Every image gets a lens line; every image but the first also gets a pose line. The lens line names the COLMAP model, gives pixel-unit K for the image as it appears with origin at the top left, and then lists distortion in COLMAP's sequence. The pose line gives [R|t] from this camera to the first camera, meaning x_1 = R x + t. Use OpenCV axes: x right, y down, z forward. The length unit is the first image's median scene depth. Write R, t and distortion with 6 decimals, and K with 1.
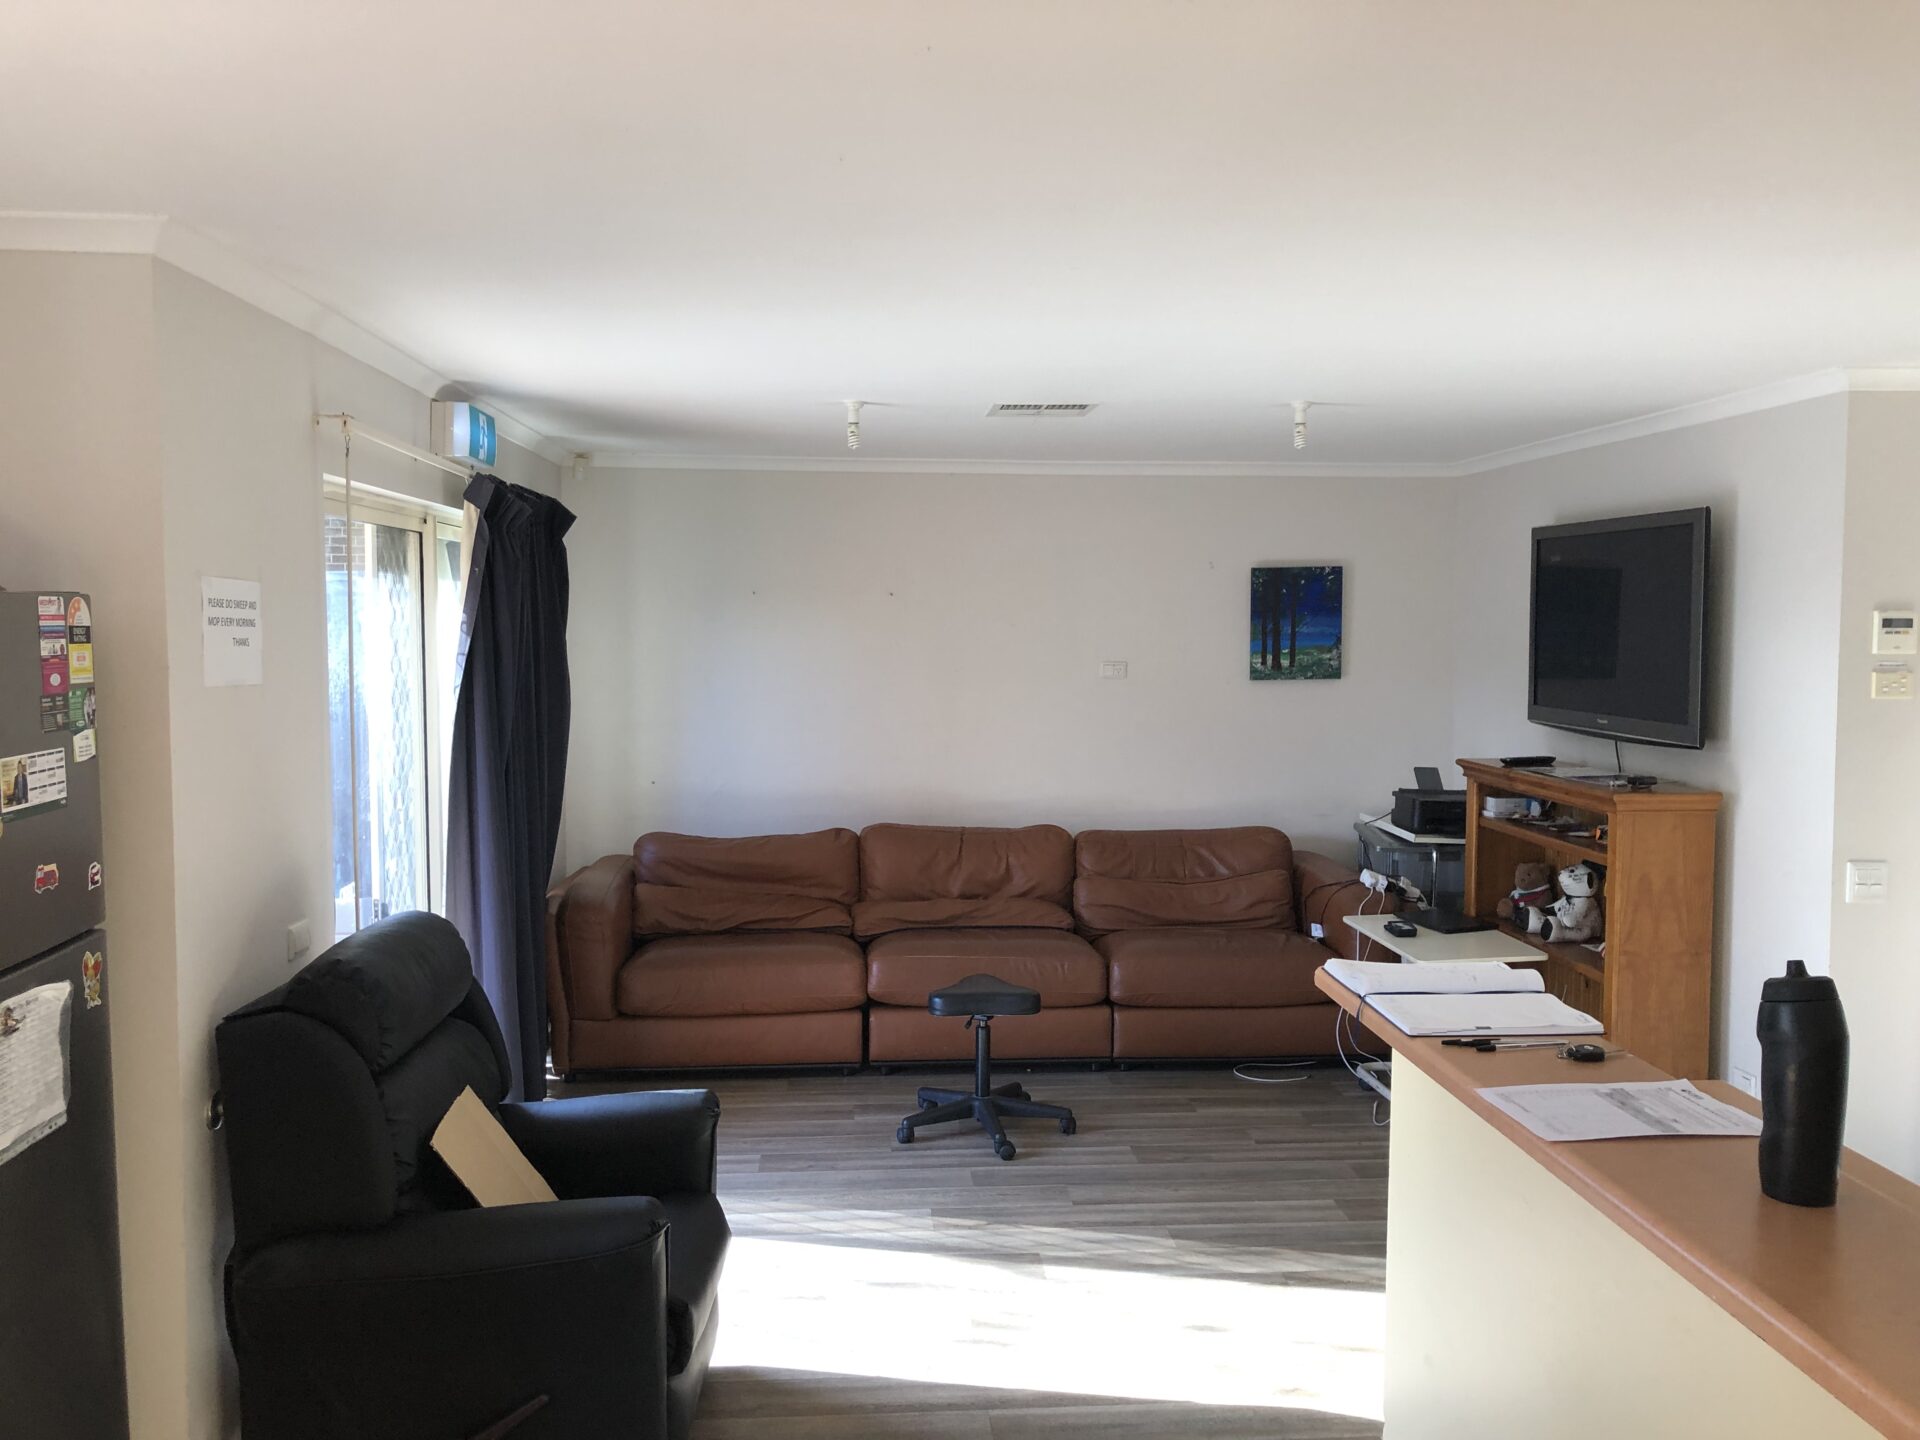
lens RADIAL K [[1583.8, 0, 960.0], [0, 1583.8, 720.0], [0, 0, 1]] dist [0.060409, -0.163628]
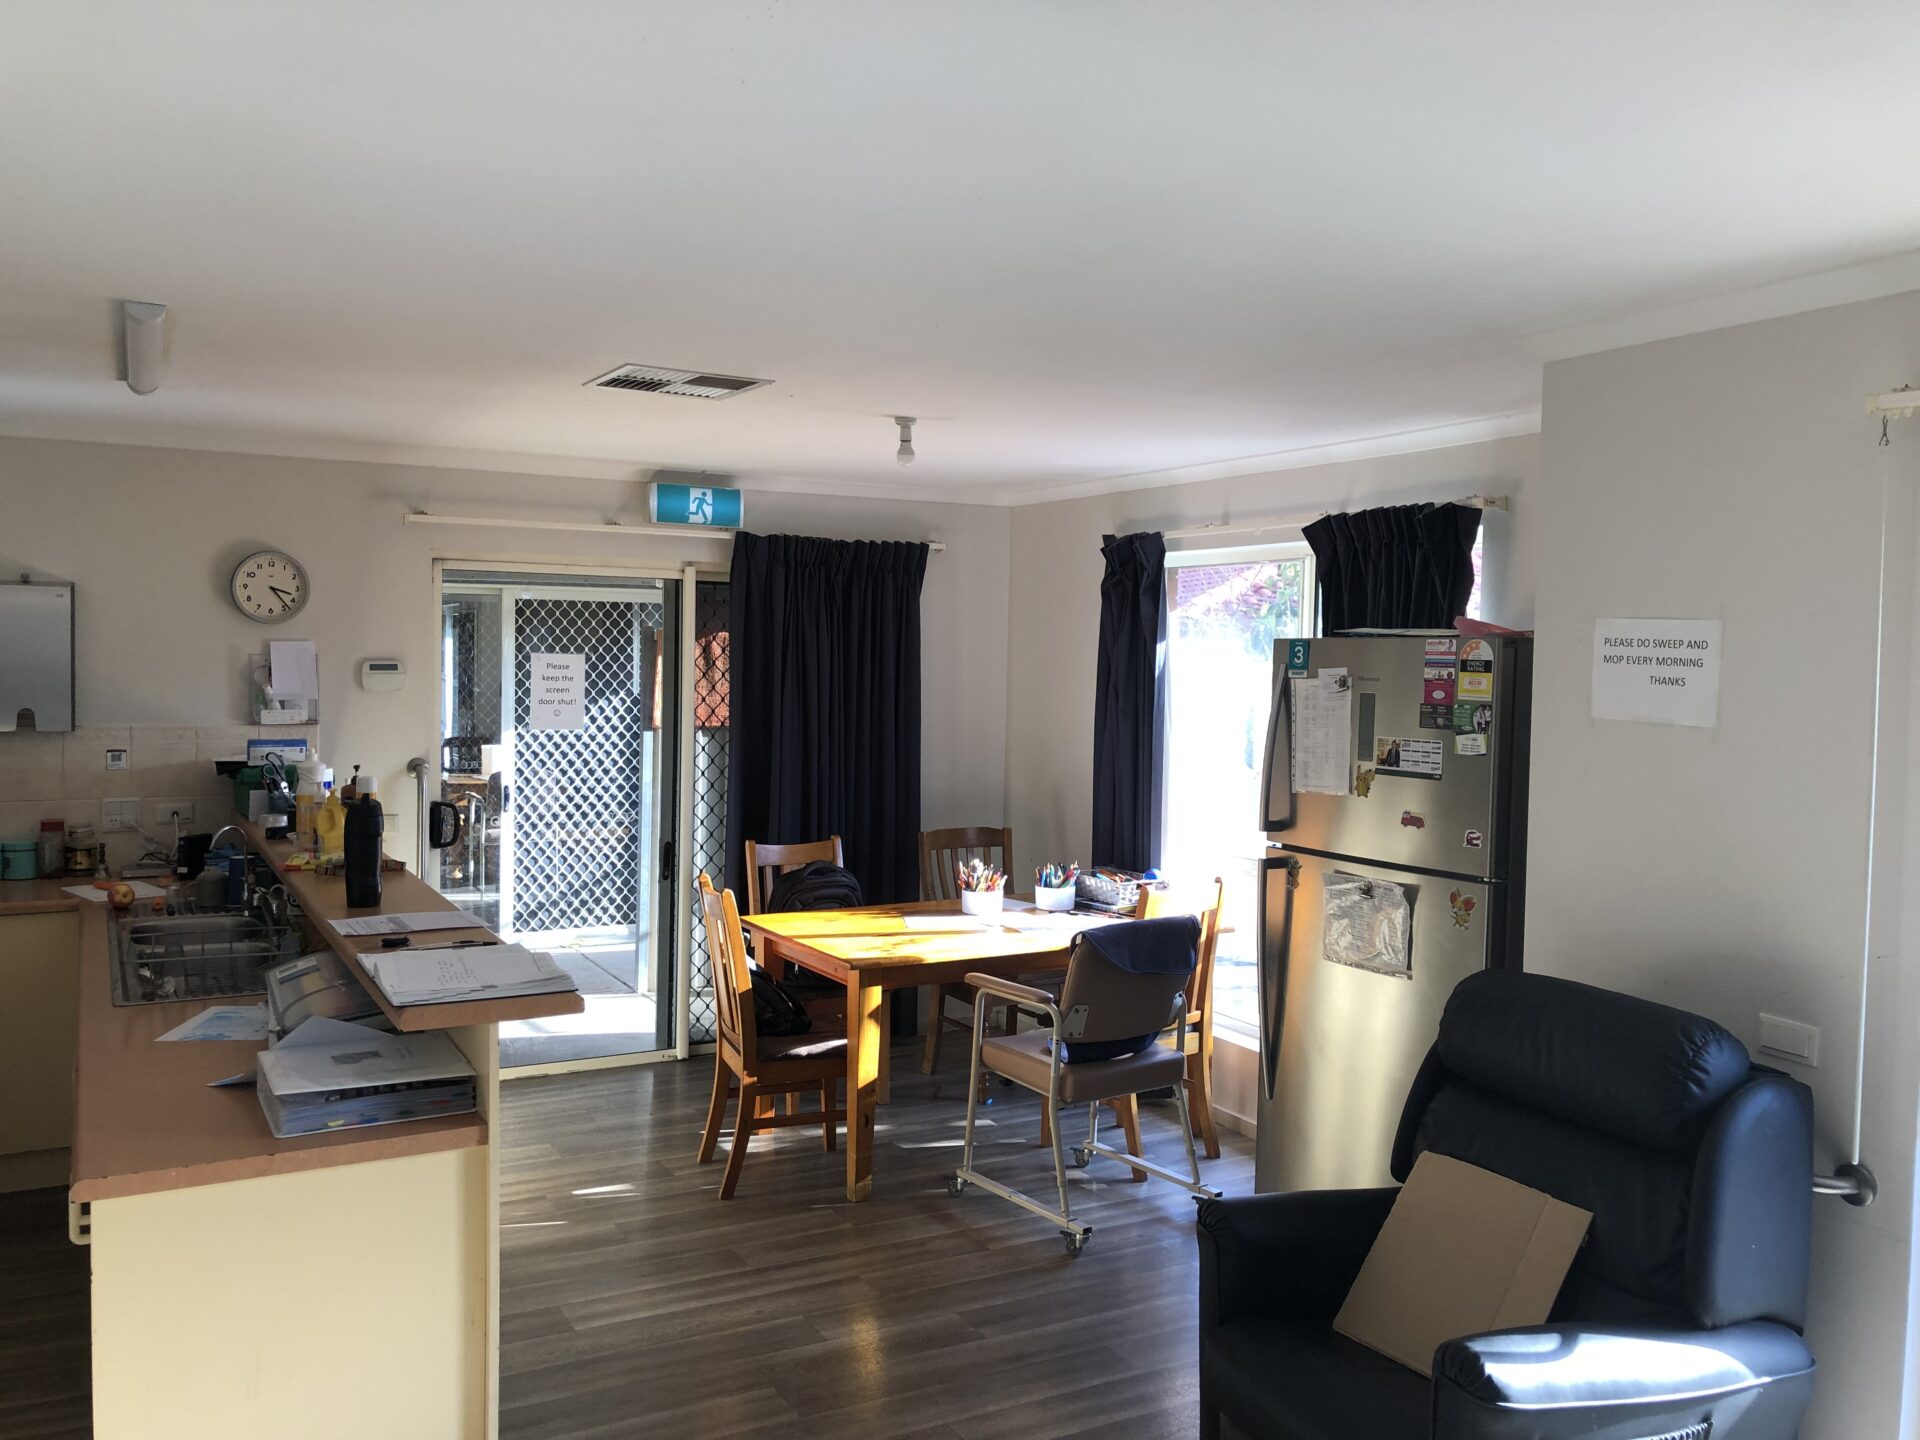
lens RADIAL K [[1583.8, 0, 960.0], [0, 1583.8, 720.0], [0, 0, 1]] dist [0.060409, -0.163628]
pose [[-0.897977, 0.003761, -0.440026, 0.491414], [-0.045540, 0.993800, 0.101430, -0.131216], [0.437680, 0.111120, -0.892238, 2.106680]]
